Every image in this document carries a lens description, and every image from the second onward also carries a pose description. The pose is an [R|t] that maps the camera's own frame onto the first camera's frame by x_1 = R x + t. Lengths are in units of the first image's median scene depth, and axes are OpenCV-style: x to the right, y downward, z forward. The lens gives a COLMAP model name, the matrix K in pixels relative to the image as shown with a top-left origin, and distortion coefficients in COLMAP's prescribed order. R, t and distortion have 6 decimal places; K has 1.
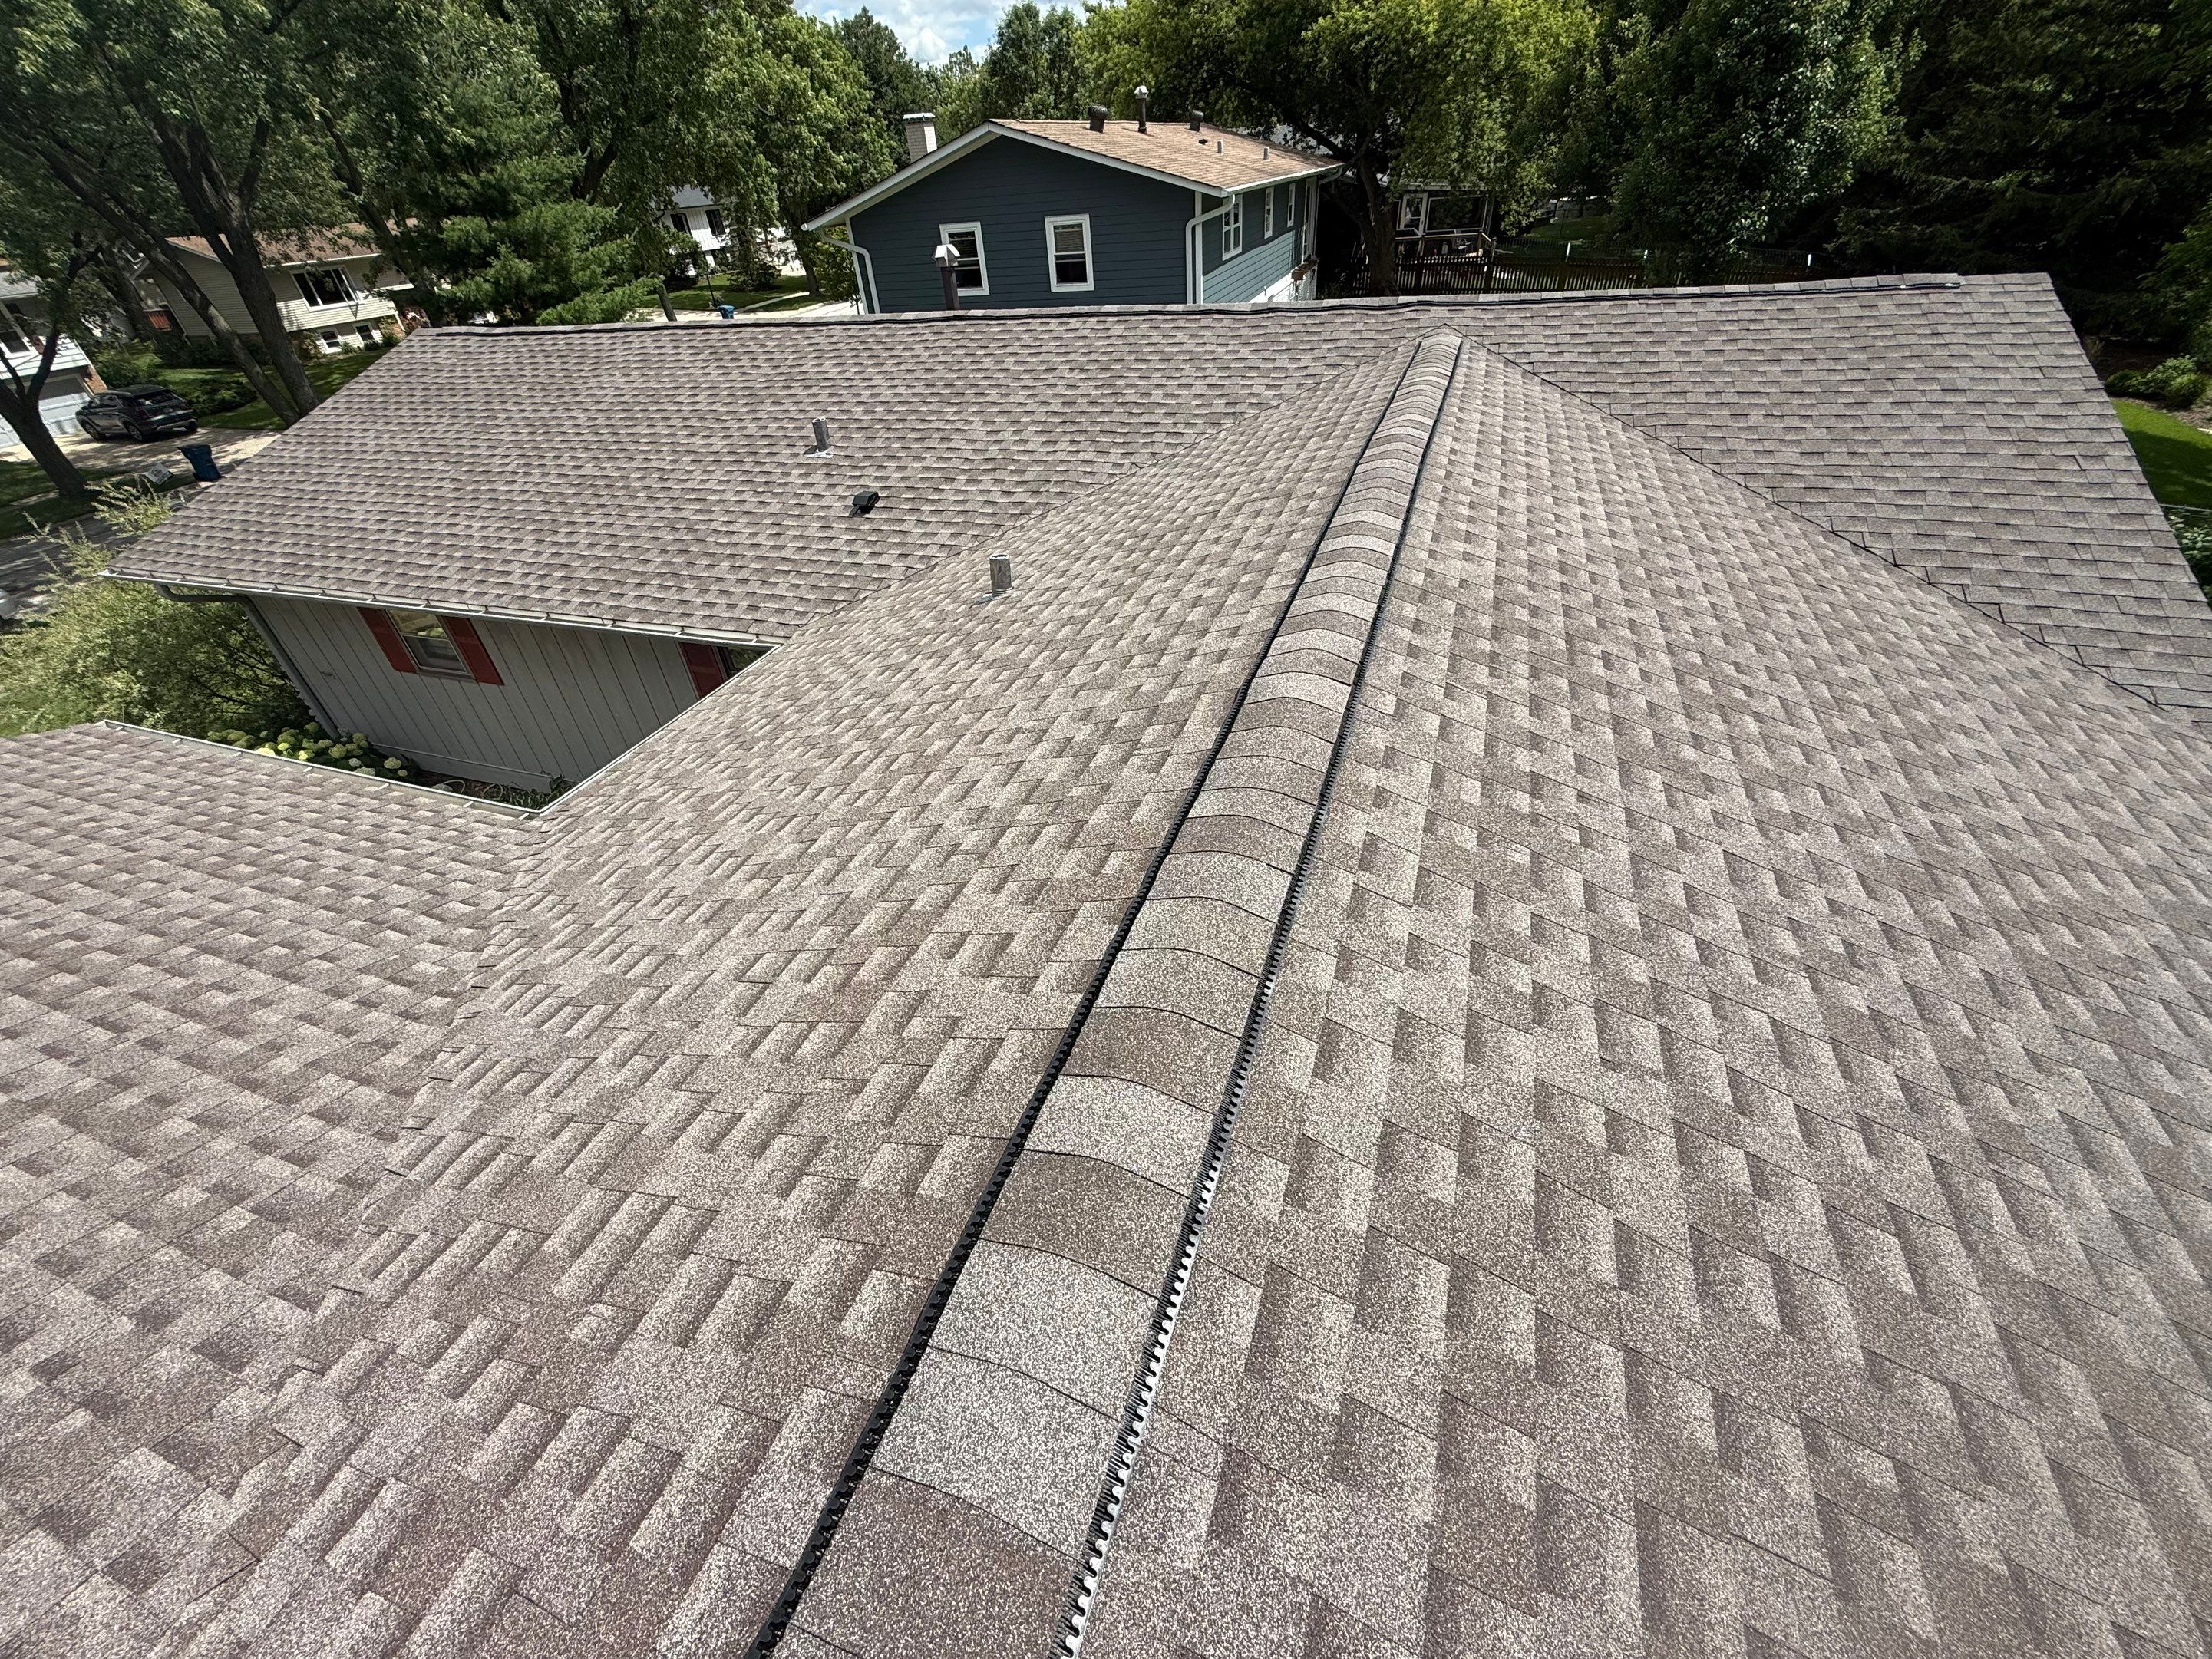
lens RADIAL K [[878.0, 0, 1098.5], [0, 878.0, 831.7], [0, 0, 1]] dist [0.000589, -0.000433]
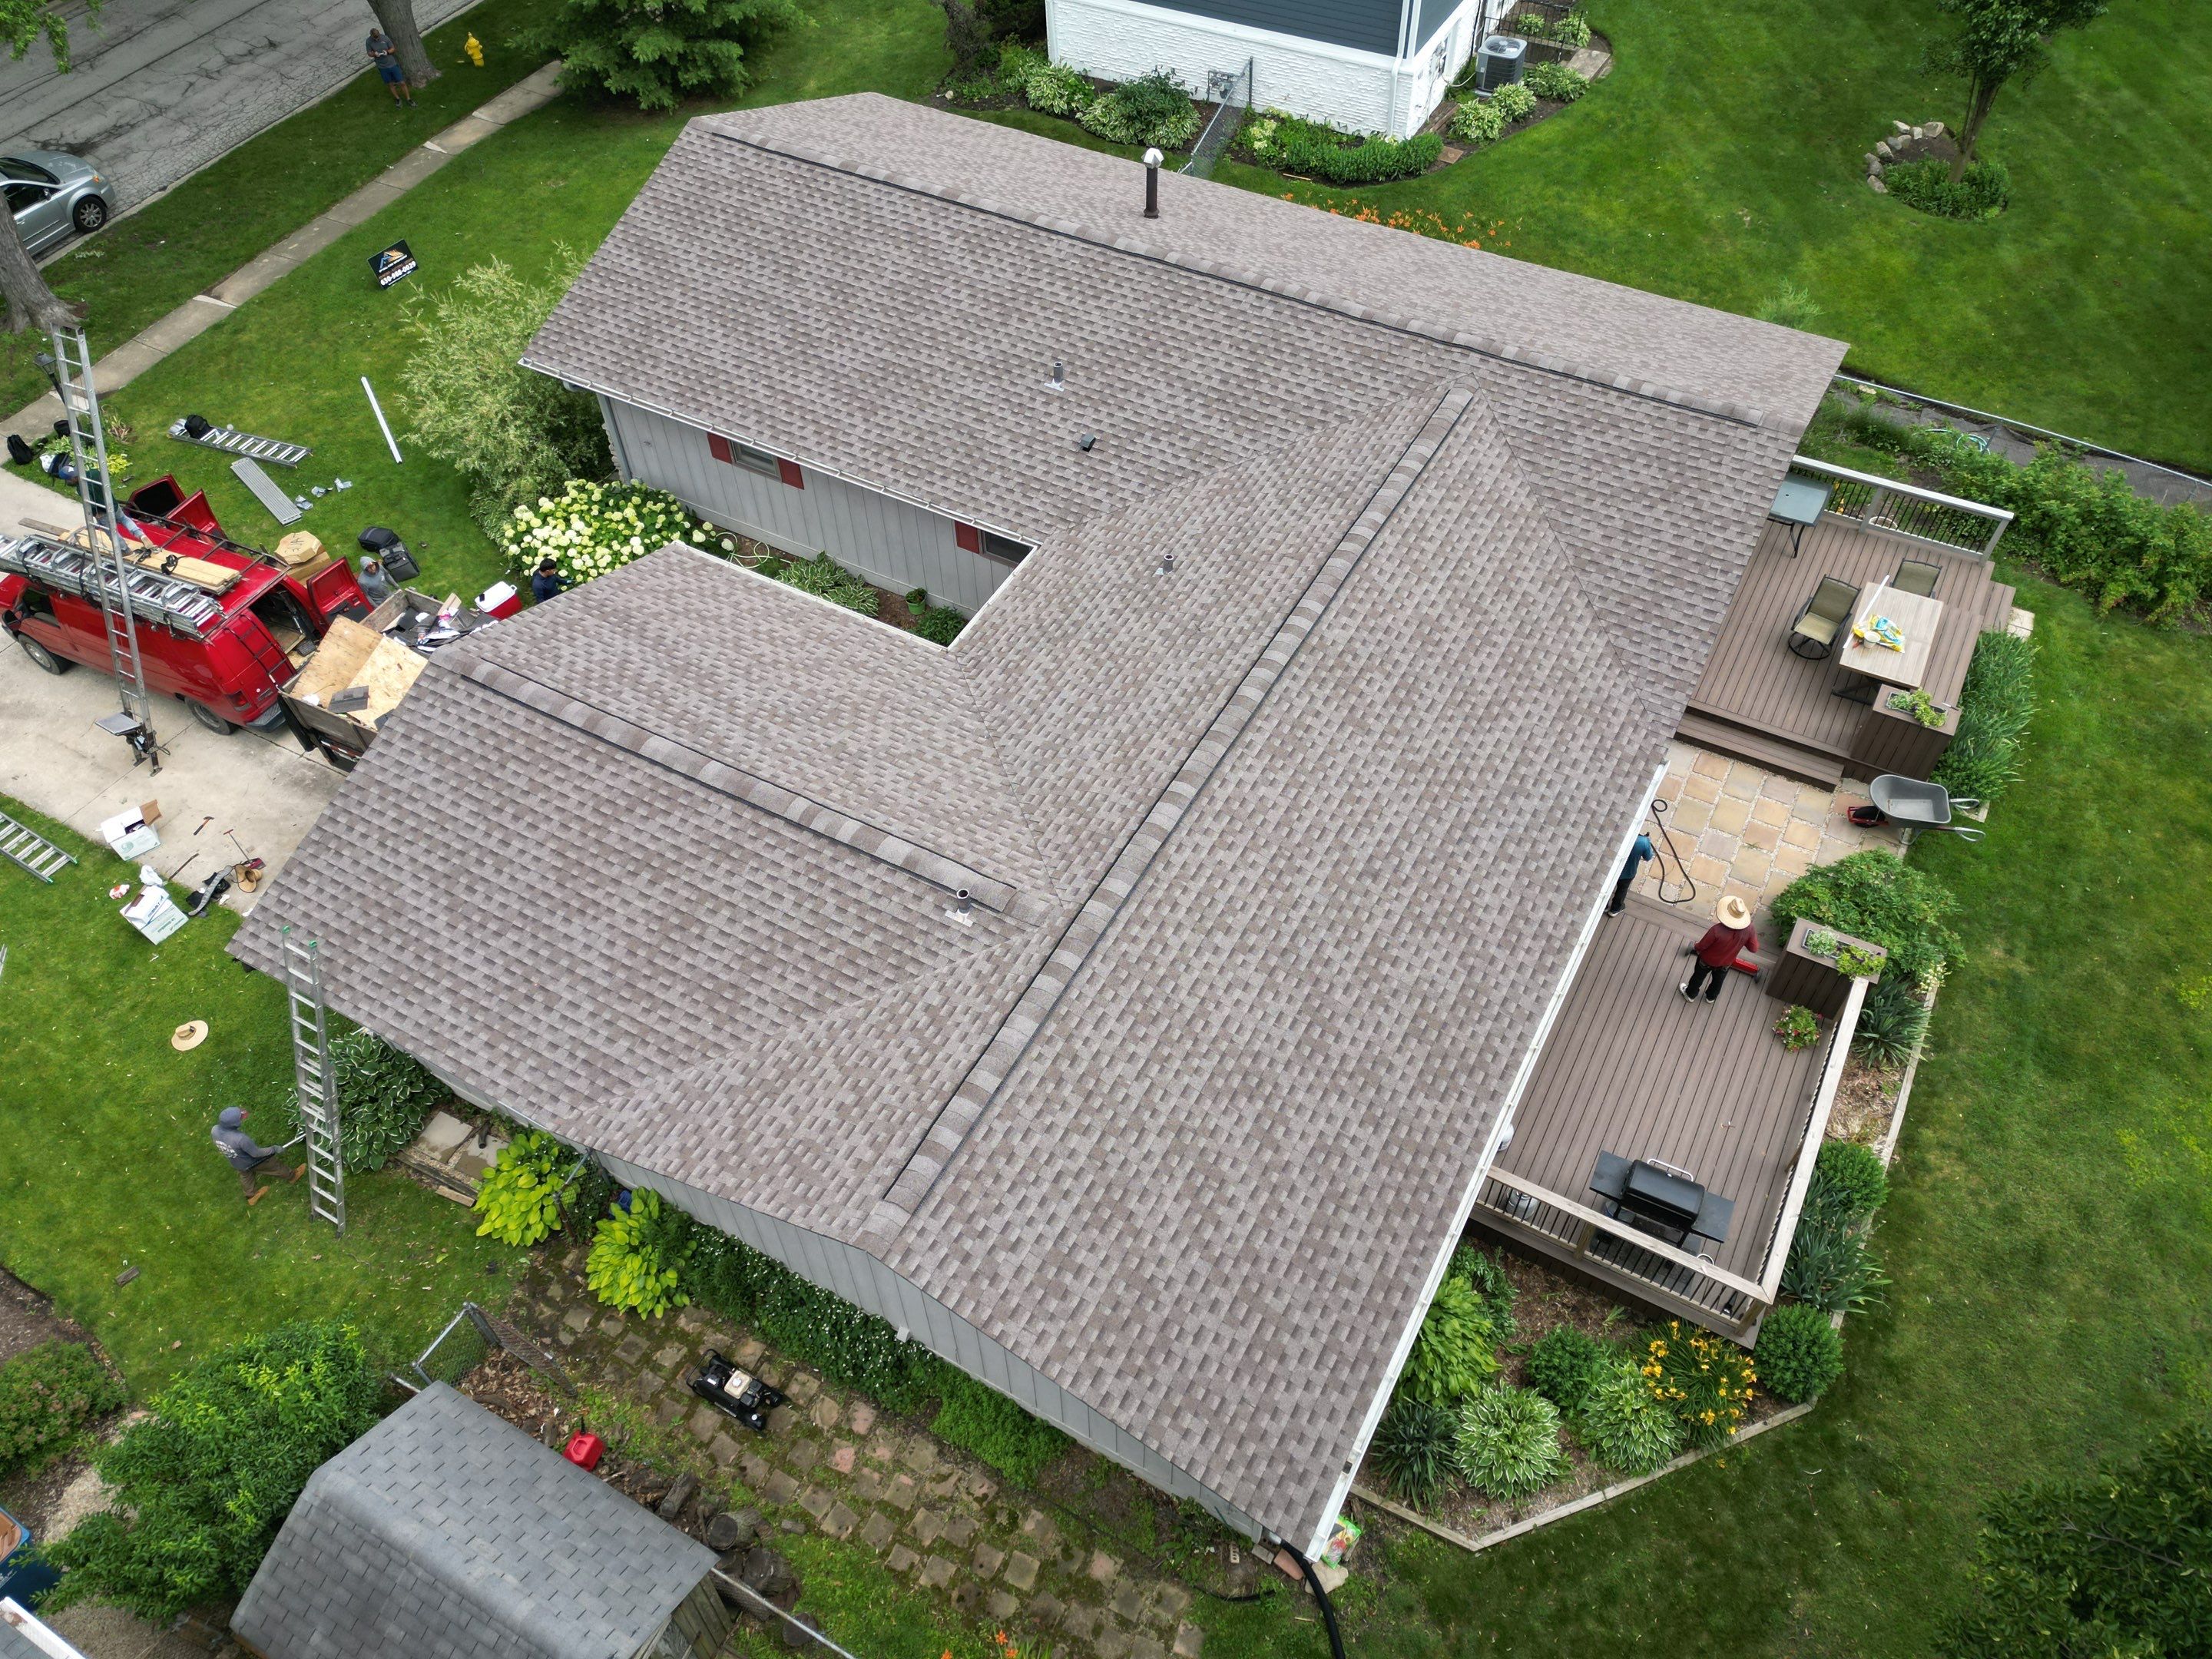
lens RADIAL K [[1594.4, 0, 1106.0], [0, 1594.4, 829.5], [0, 0, 1]] dist [0.099046, -0.118983]
pose [[0.987992, 0.144973, -0.053430, 0.011857], [-0.128571, 0.963203, 0.236029, -0.174153], [0.085681, -0.226325, 0.970276, -0.885543]]
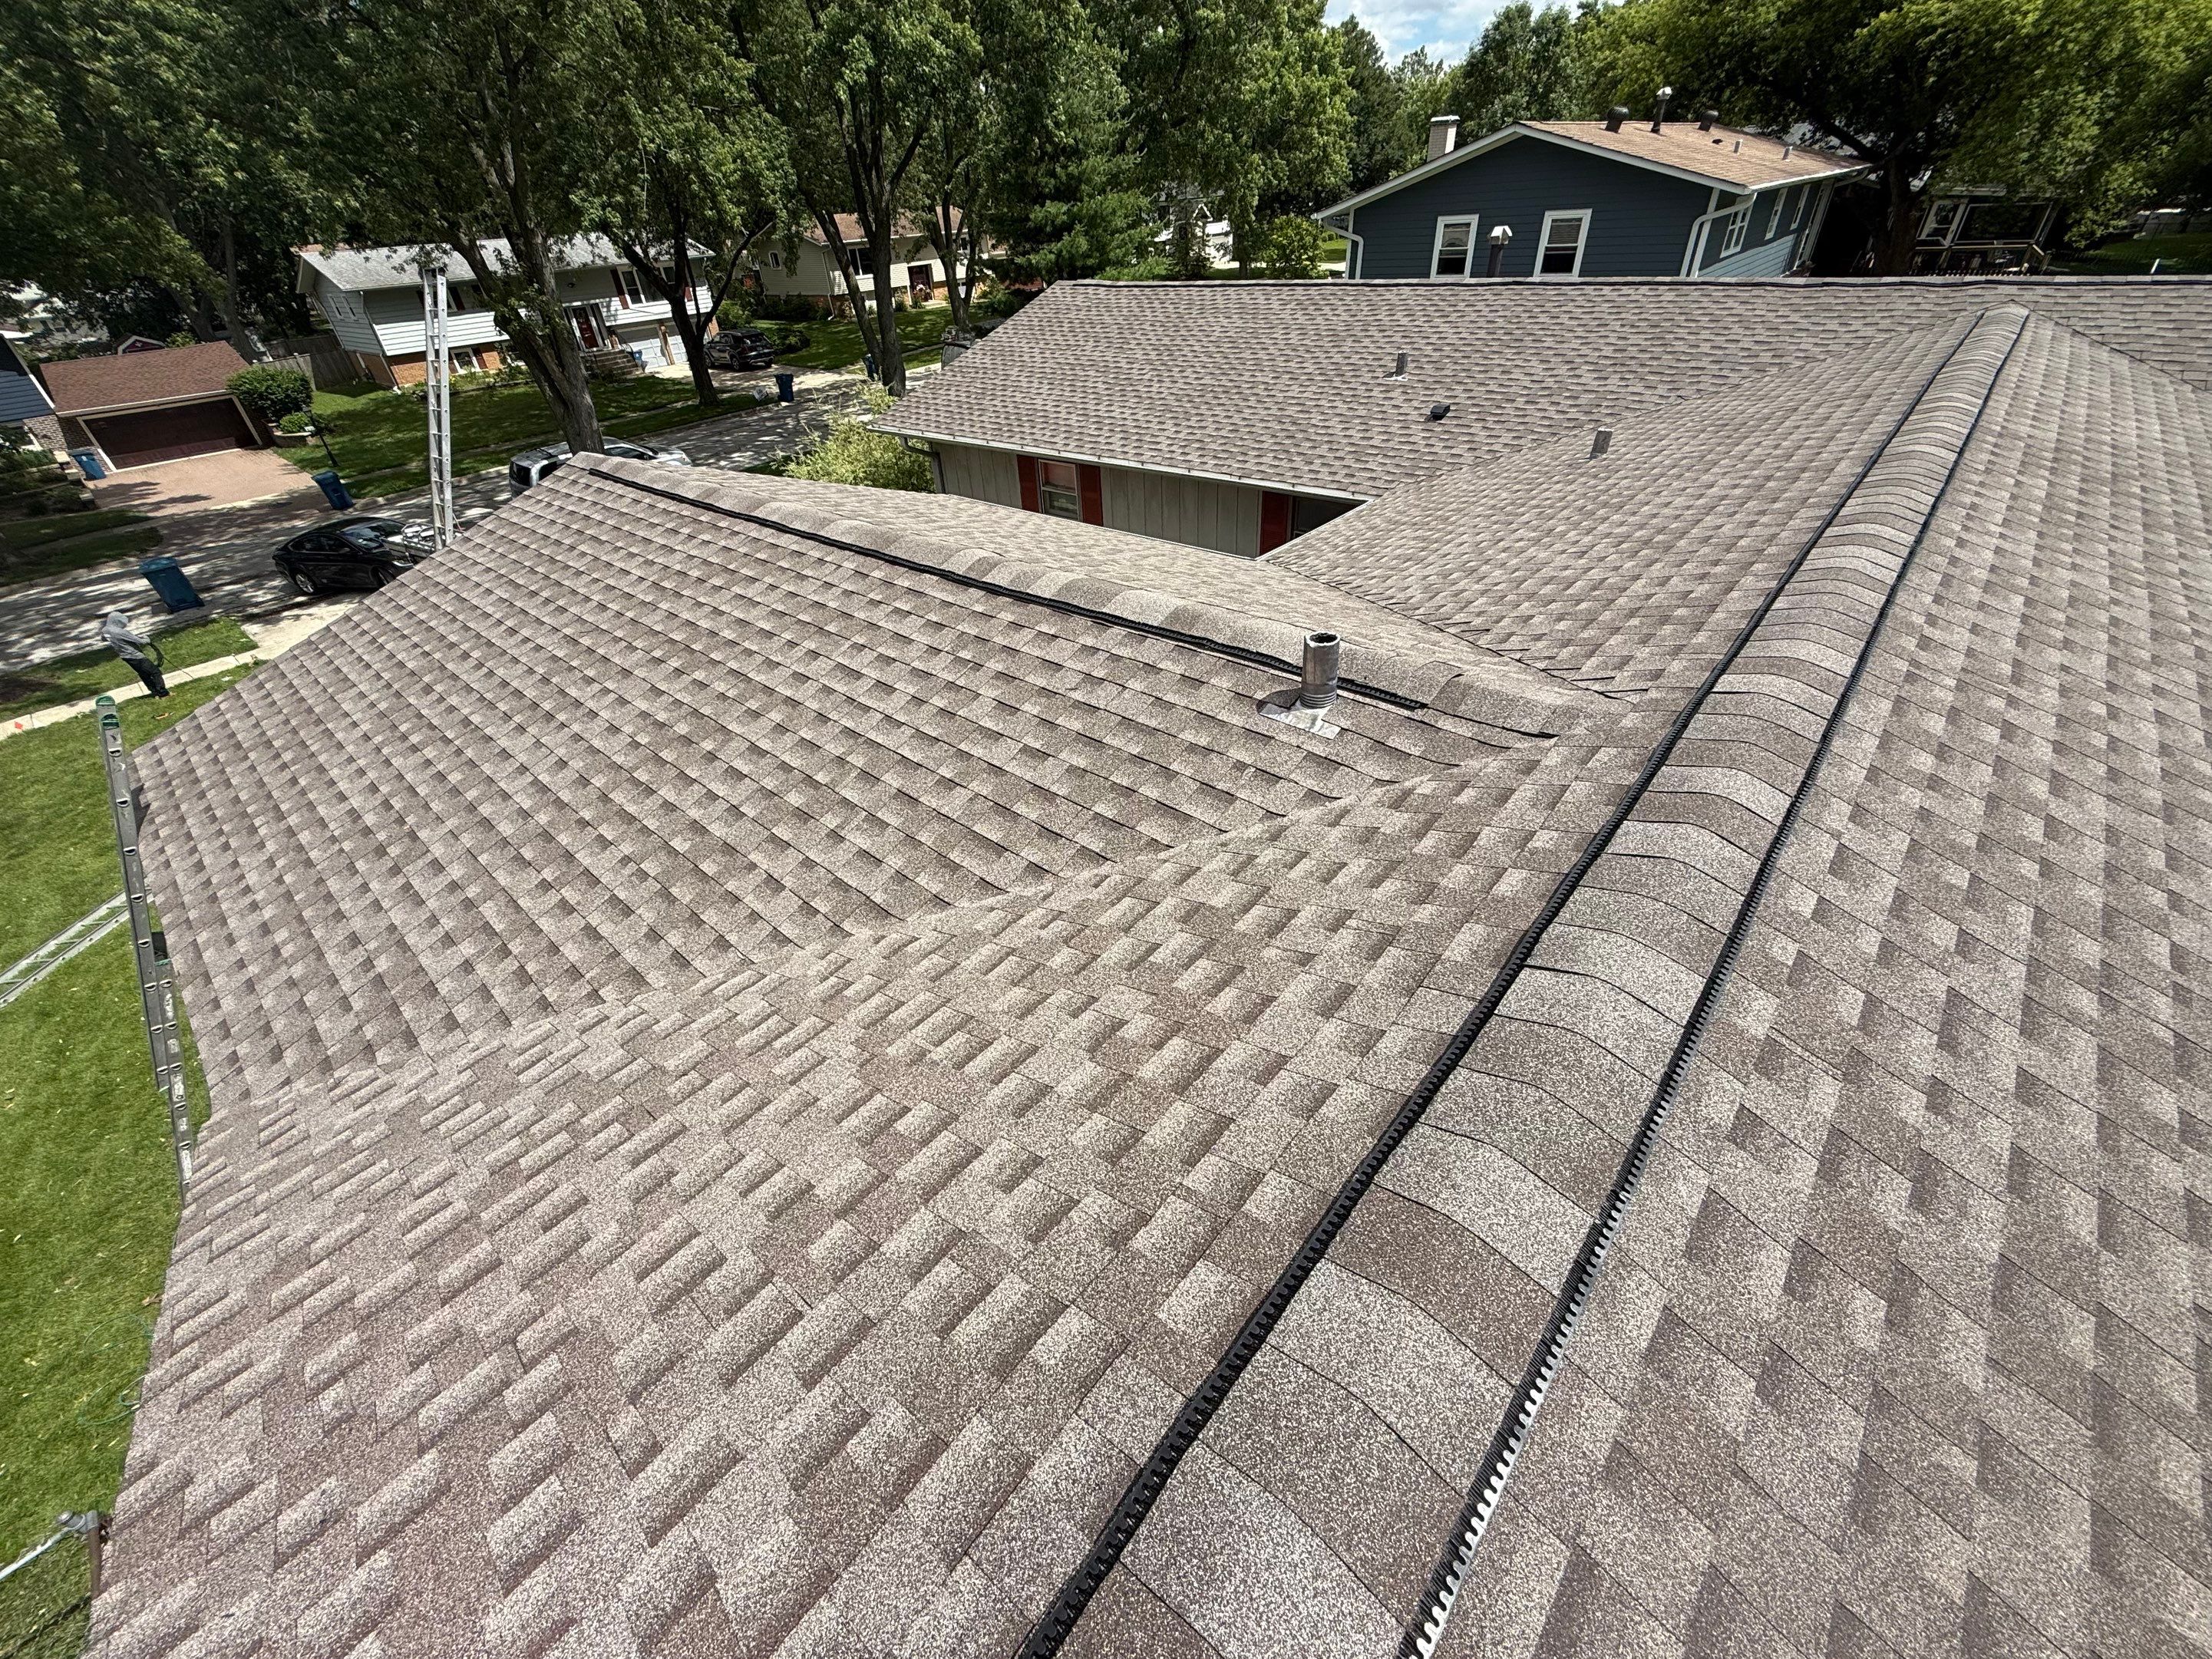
lens RADIAL K [[878.0, 0, 1098.5], [0, 878.0, 831.7], [0, 0, 1]] dist [0.000589, -0.000433]
pose [[0.931129, 0.223605, -0.288098, -0.098459], [-0.223979, 0.974065, 0.032117, 0.140204], [0.287807, 0.034623, 0.957062, -0.175668]]
